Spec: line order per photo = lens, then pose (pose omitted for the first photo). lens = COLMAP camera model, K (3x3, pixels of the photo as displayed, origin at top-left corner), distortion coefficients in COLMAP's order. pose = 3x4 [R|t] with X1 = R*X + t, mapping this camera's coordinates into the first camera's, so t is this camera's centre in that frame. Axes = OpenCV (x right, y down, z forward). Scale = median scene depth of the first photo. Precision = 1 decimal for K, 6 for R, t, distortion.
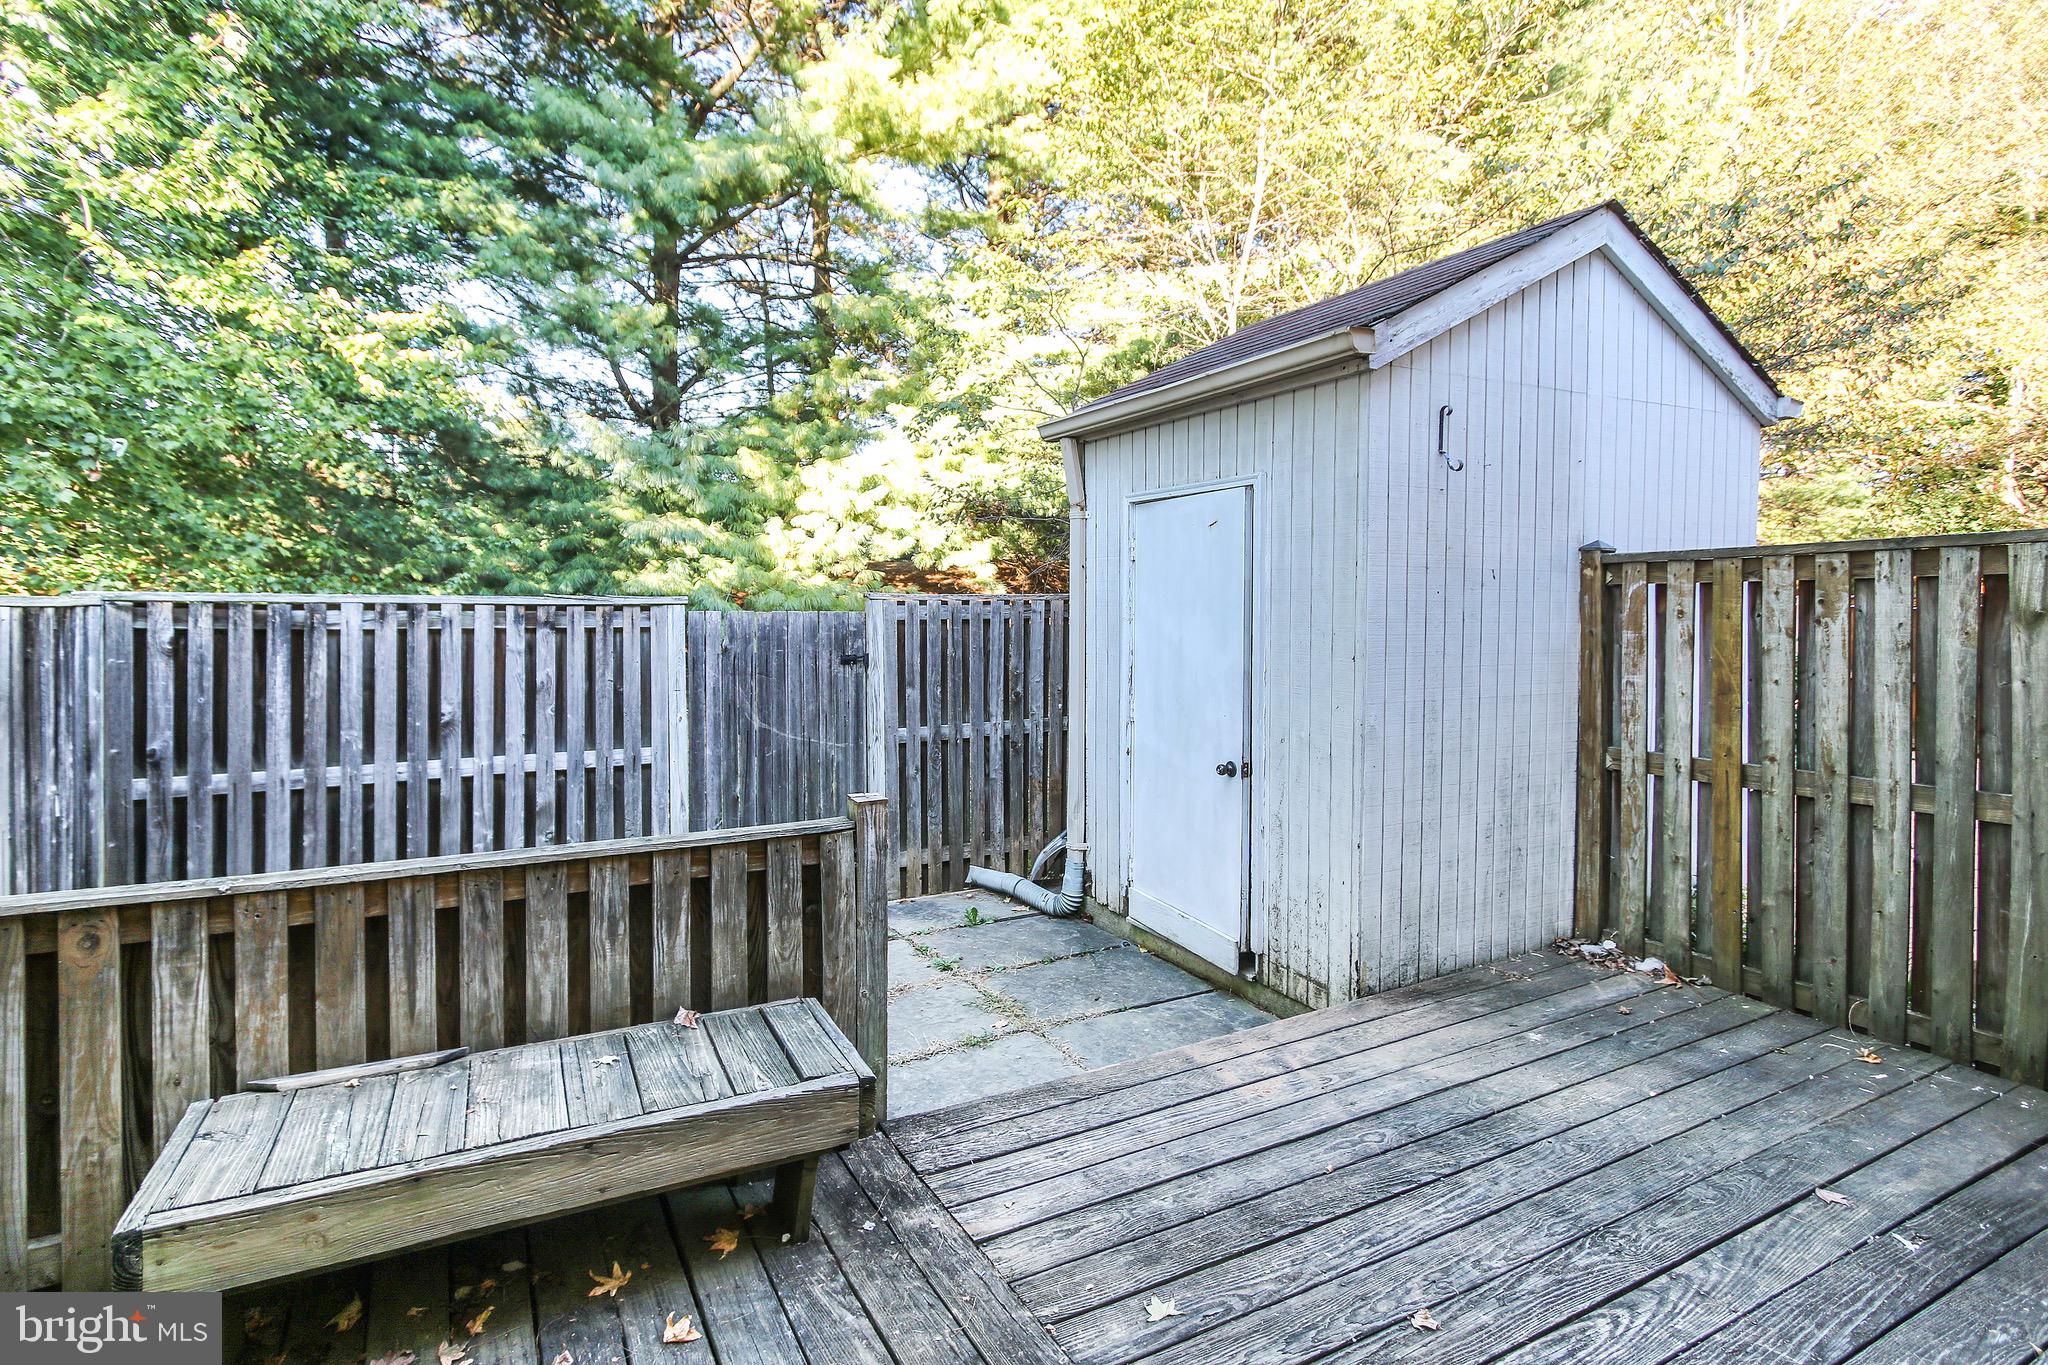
lens RADIAL K [[949.1, 0, 979.4], [0, 949.1, 630.7], [0, 0, 1]] dist [0.000393, 0.002266]
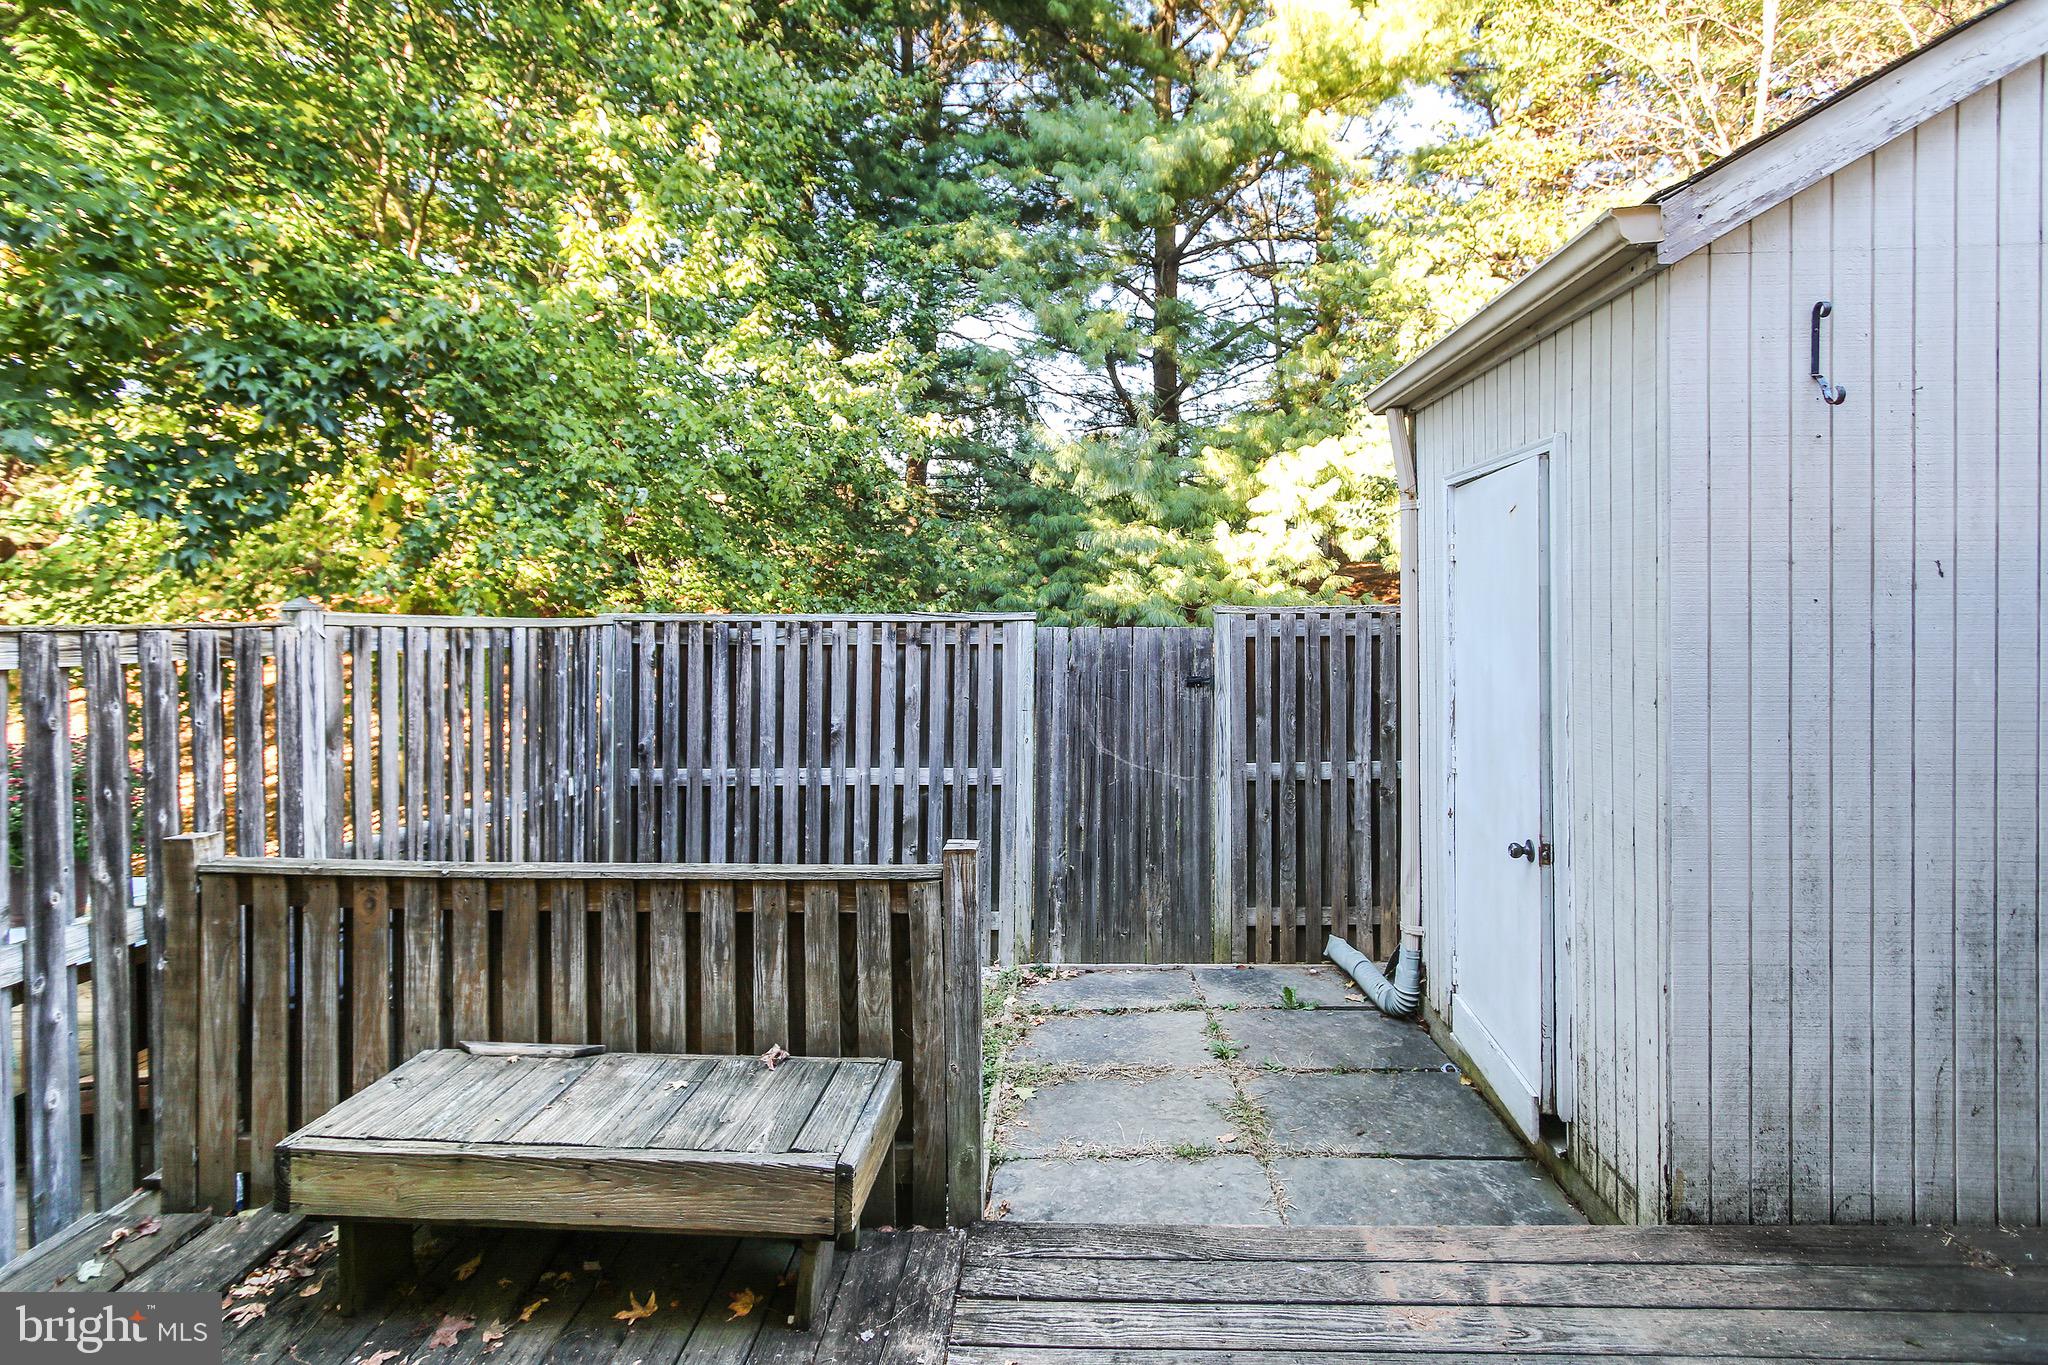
lens RADIAL K [[1034.0, 0, 1107.0], [0, 1034.0, 623.3], [0, 0, 1]] dist [0.002143, 0.002394]
pose [[0.882726, -0.005145, -0.469860, 0.282642], [-0.002511, 0.999874, -0.015667, -0.010013], [0.469881, 0.015010, 0.882602, 0.130702]]
